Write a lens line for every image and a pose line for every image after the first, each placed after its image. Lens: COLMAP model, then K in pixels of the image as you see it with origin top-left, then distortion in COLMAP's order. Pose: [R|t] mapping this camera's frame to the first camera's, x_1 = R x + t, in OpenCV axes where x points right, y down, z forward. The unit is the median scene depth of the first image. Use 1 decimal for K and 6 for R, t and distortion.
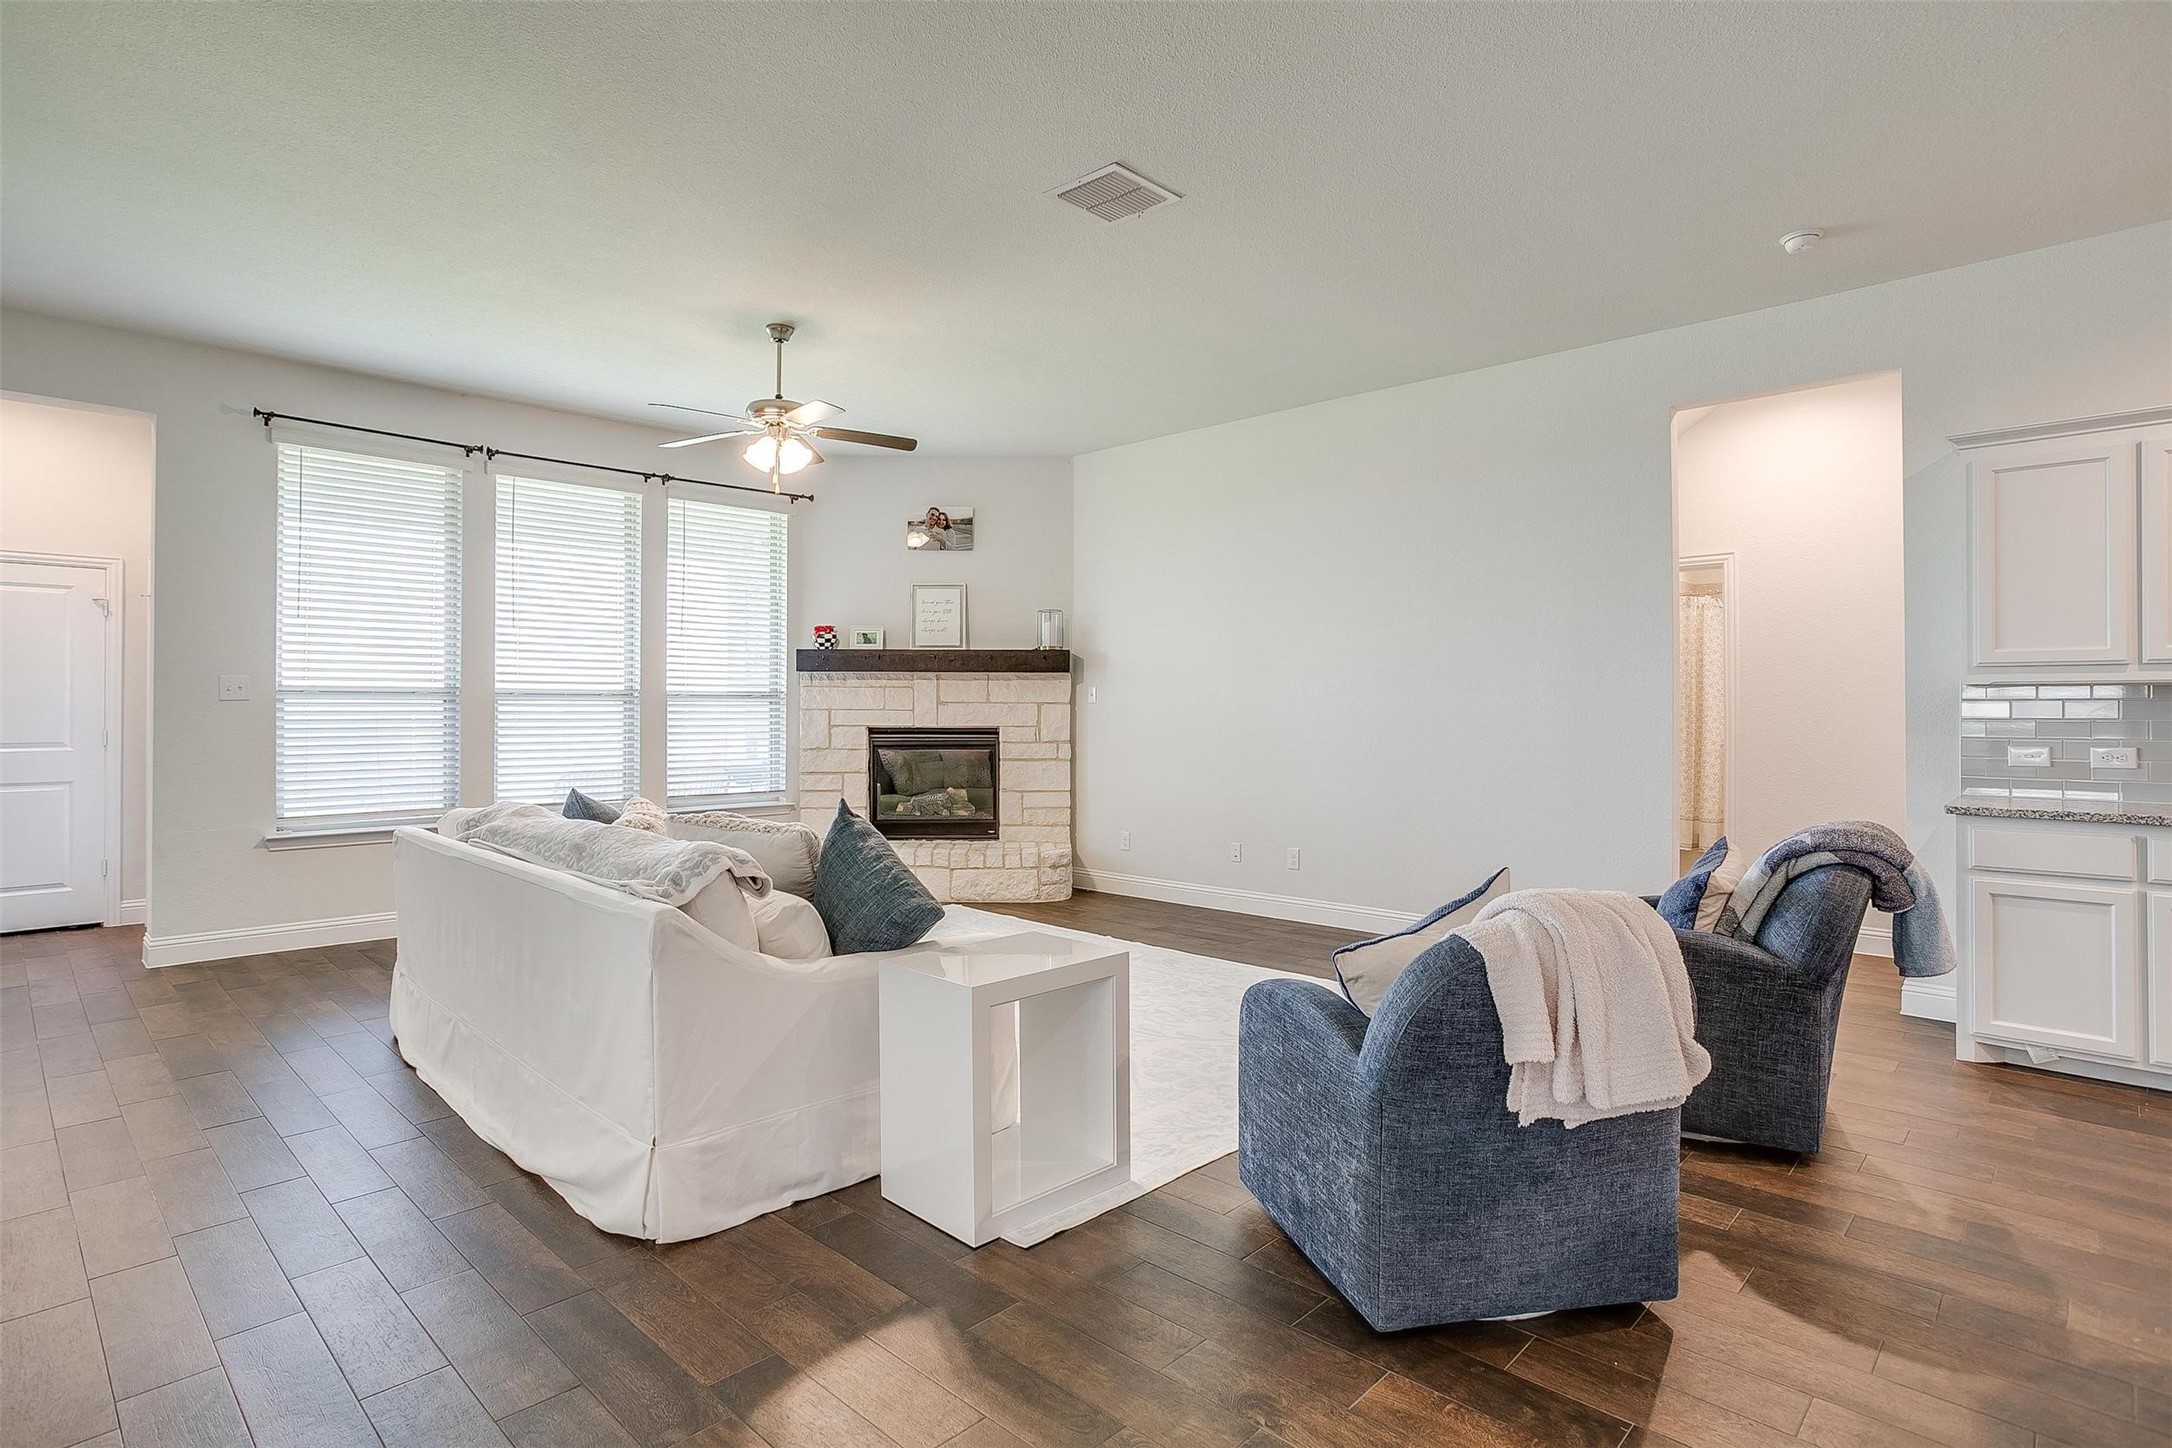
lens RADIAL K [[1090.2, 0, 1027.1], [0, 1090.2, 701.7], [0, 0, 1]] dist [-0.045283, 0.018815]
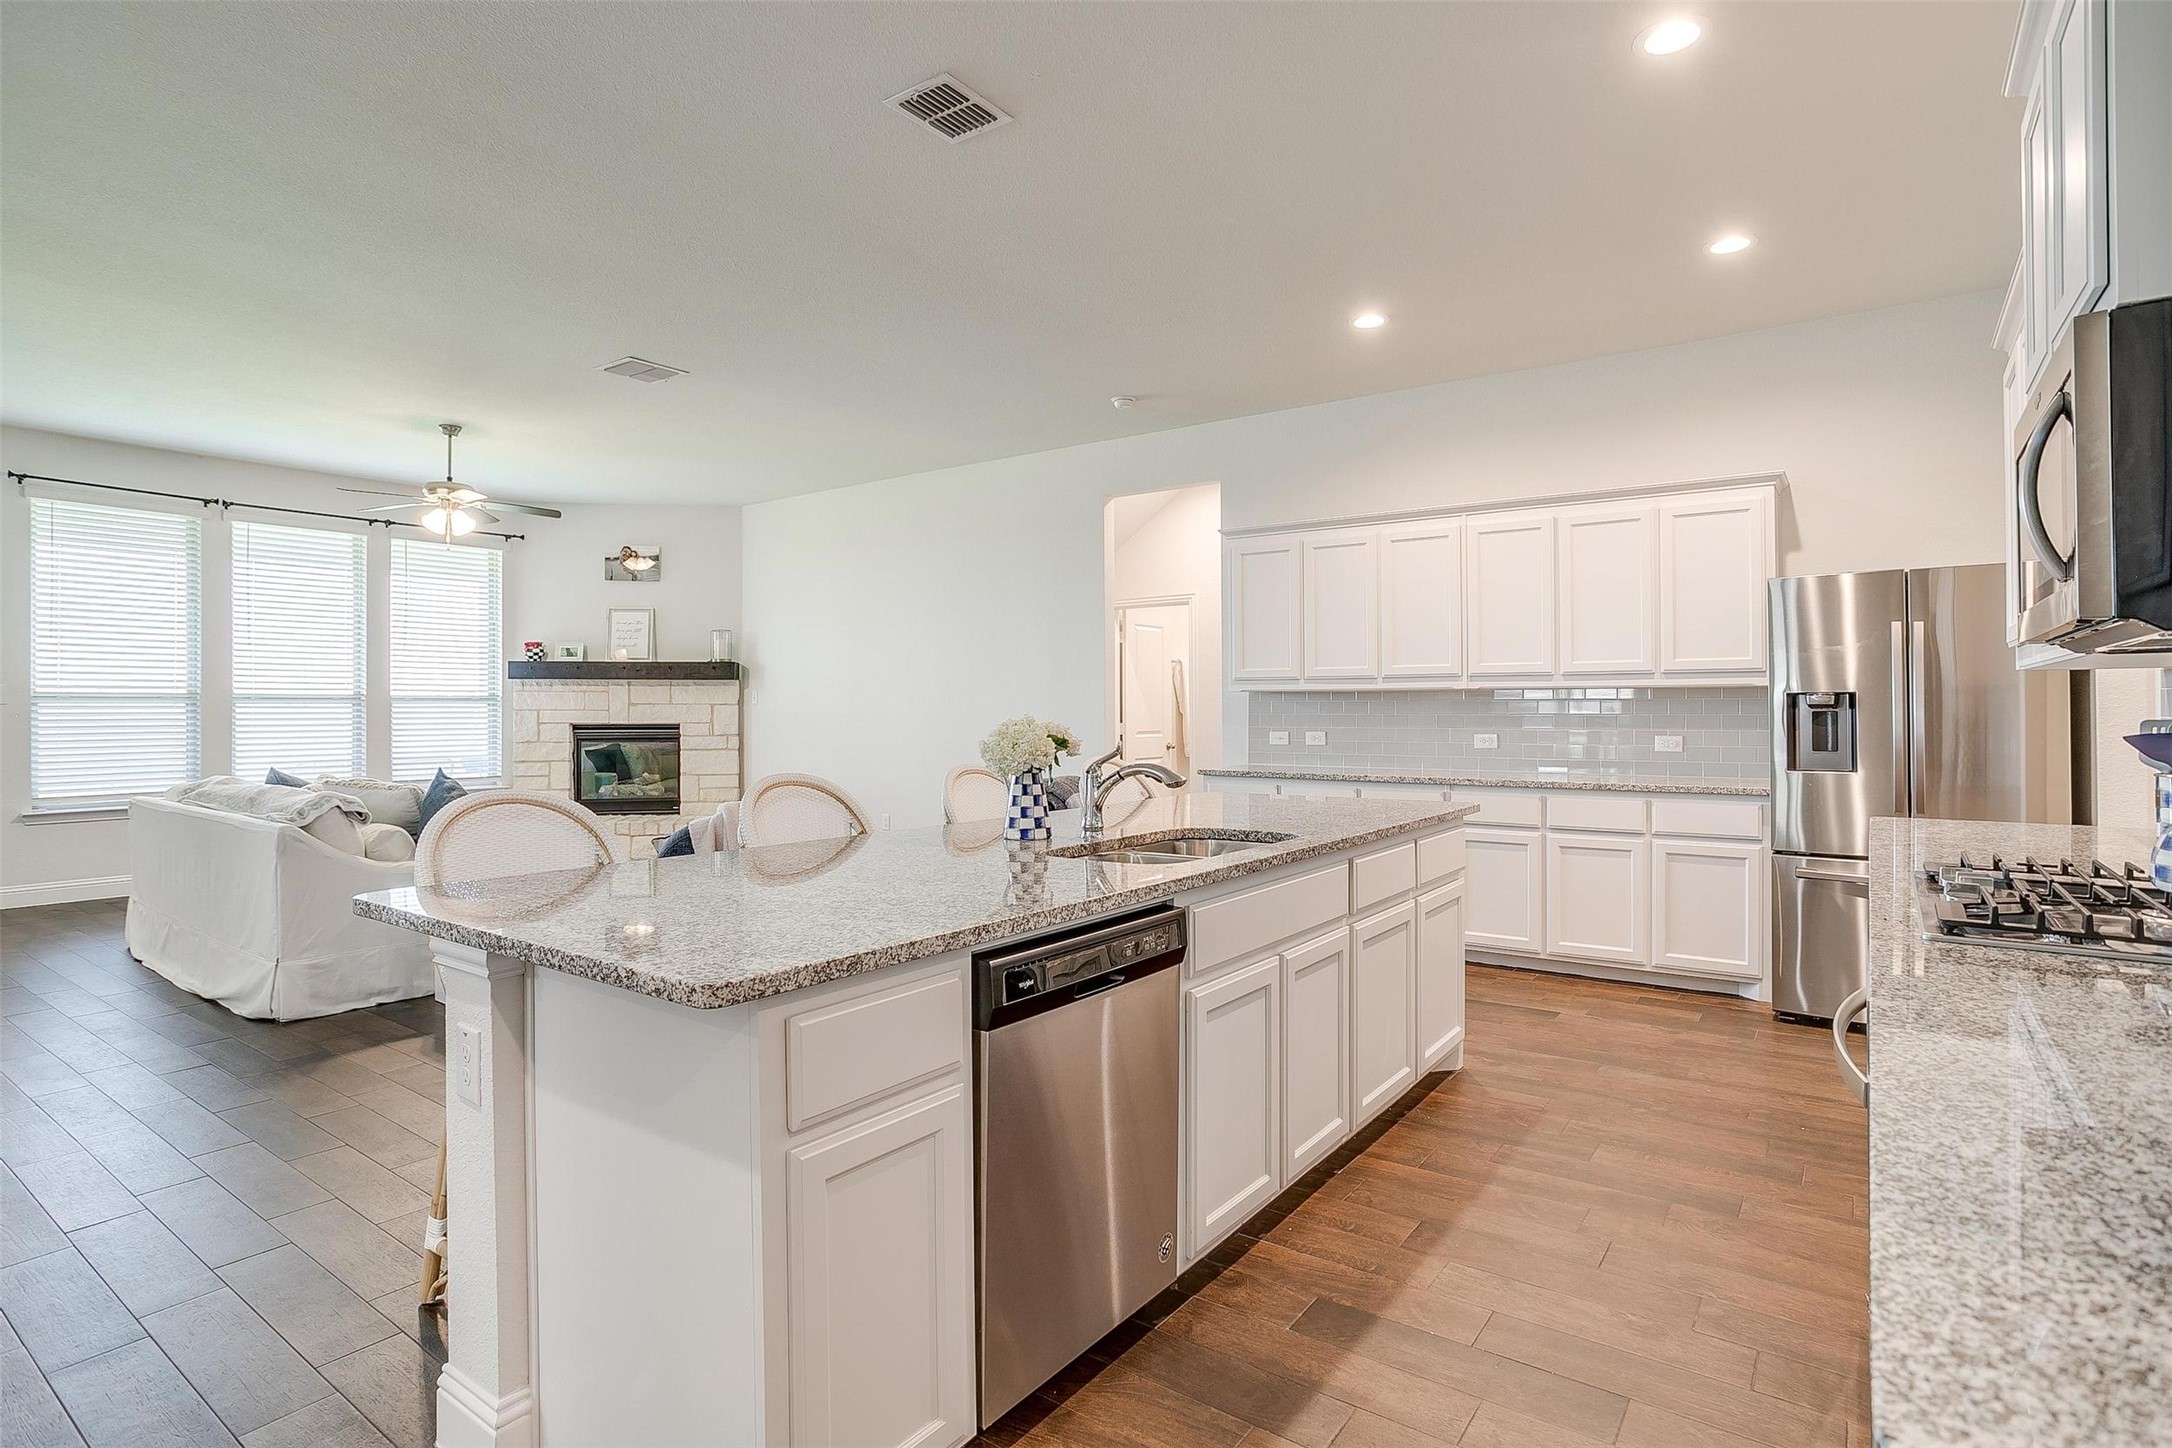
lens RADIAL K [[1090.2, 0, 1063.6], [0, 1090.2, 708.8], [0, 0, 1]] dist [-0.045283, 0.018815]
pose [[0.987628, -0.002409, 0.156797, 0.231311], [0.001353, 0.999976, 0.006839, -0.001862], [-0.156809, -0.006542, 0.987607, -0.324317]]
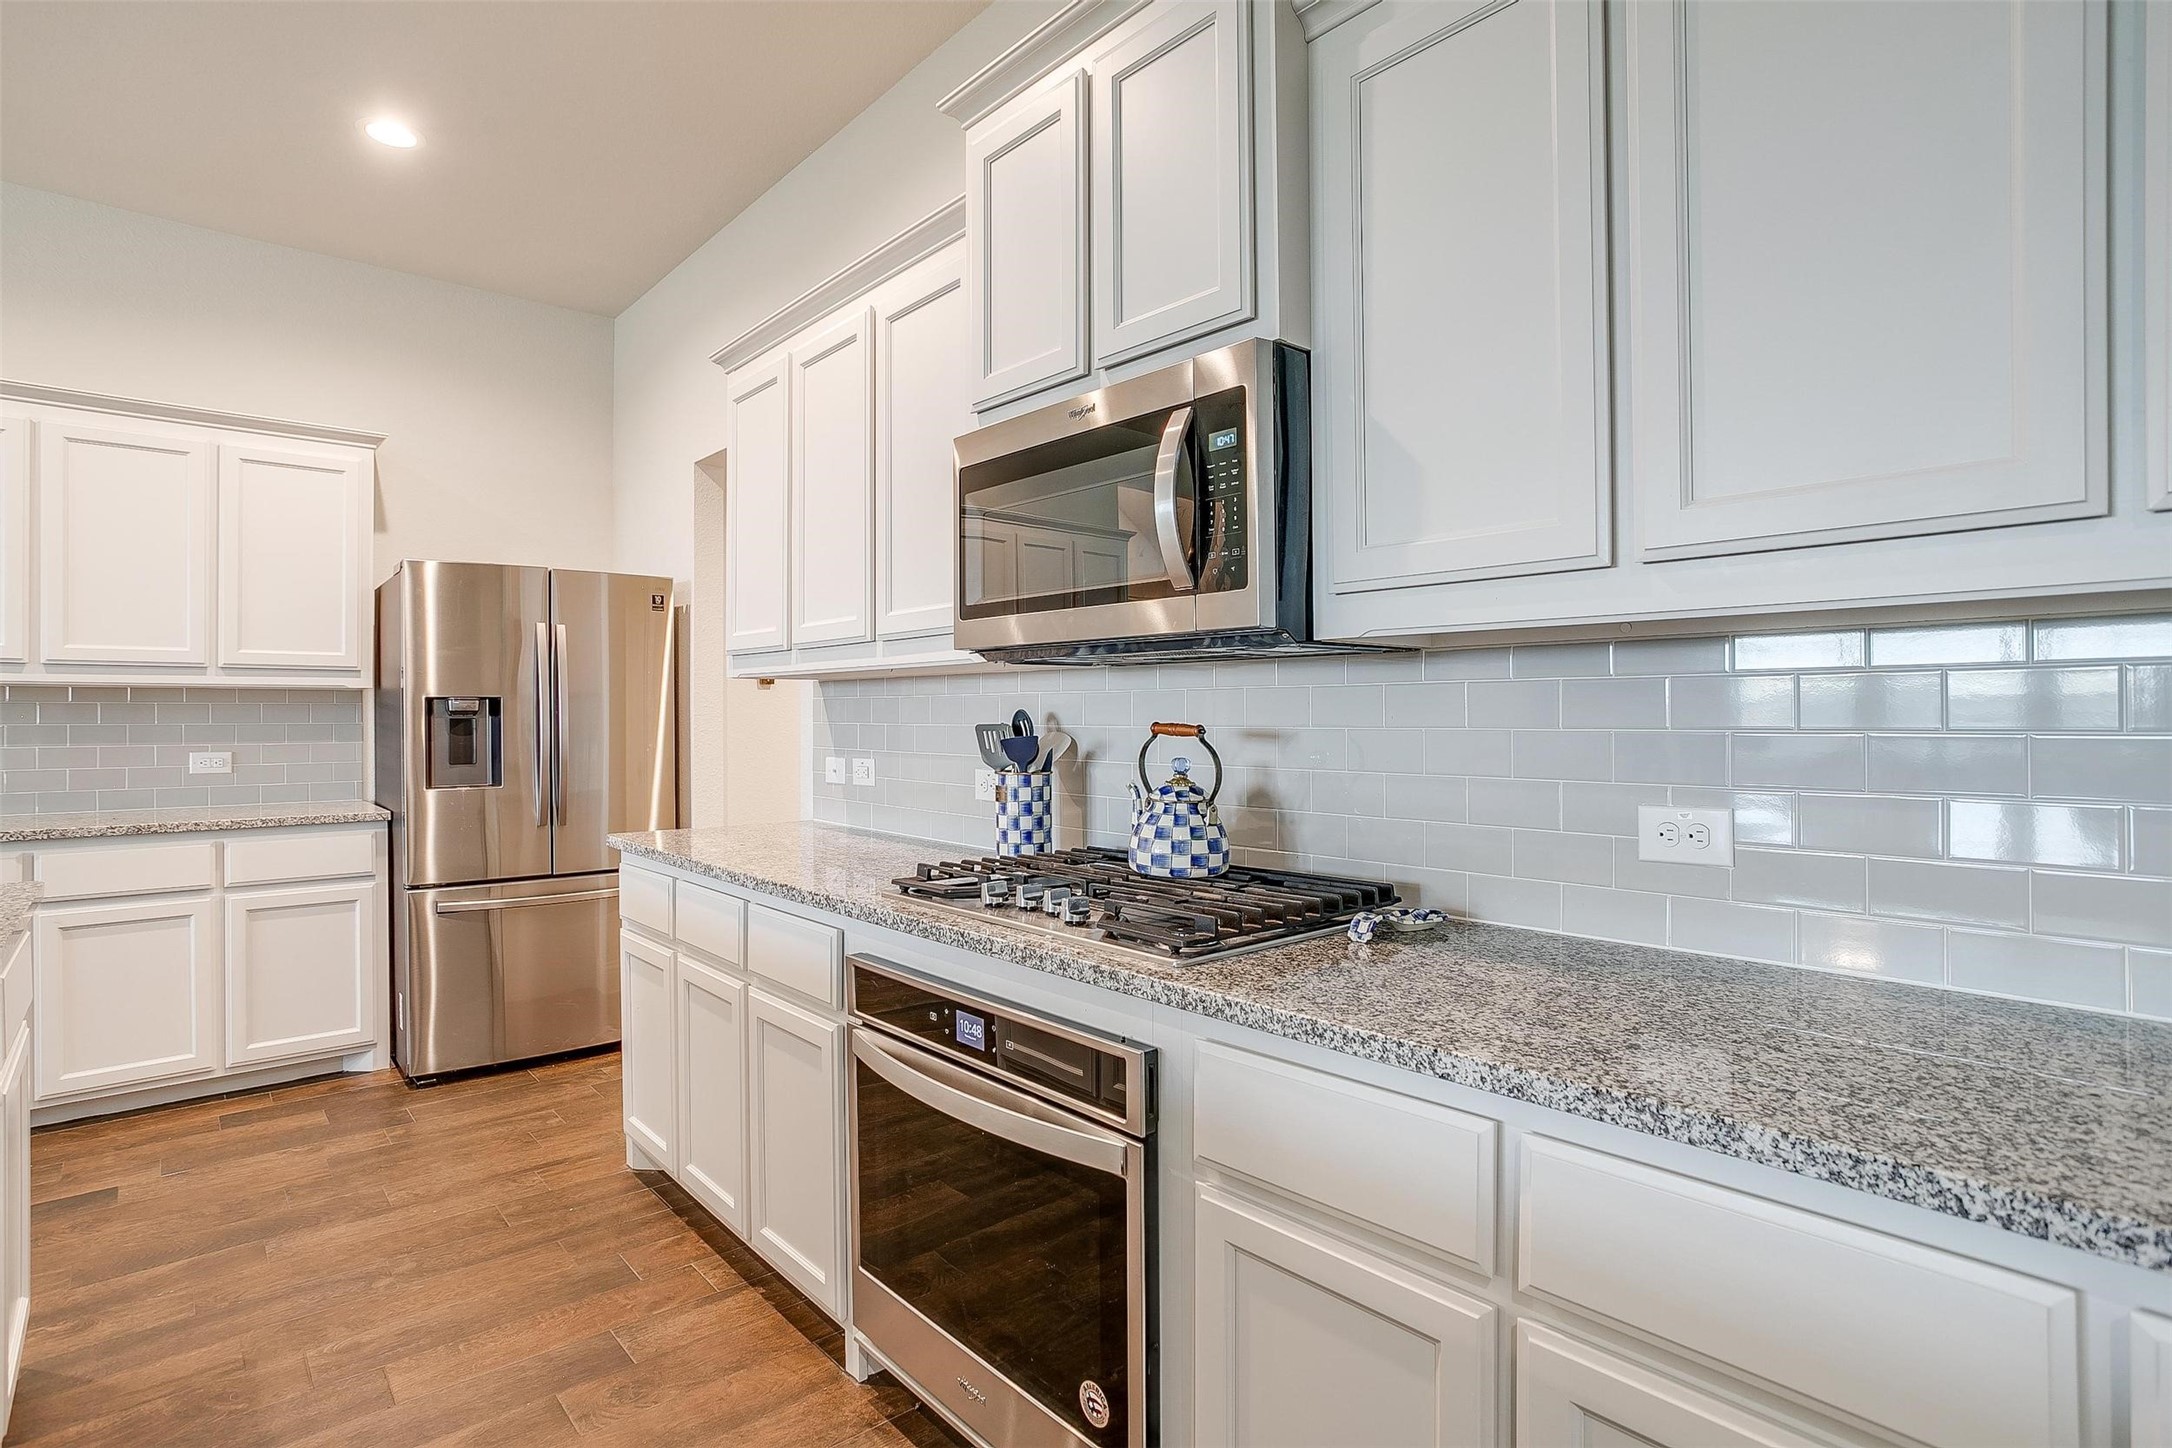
lens RADIAL K [[1090.2, 0, 1090.9], [0, 1090.2, 714.0], [0, 0, 1]] dist [-0.045283, 0.018815]
pose [[0.049683, -0.004013, 0.998757, 0.235614], [-0.006218, 0.999971, 0.004327, -0.002205], [-0.998746, -0.006425, 0.049657, -0.110160]]
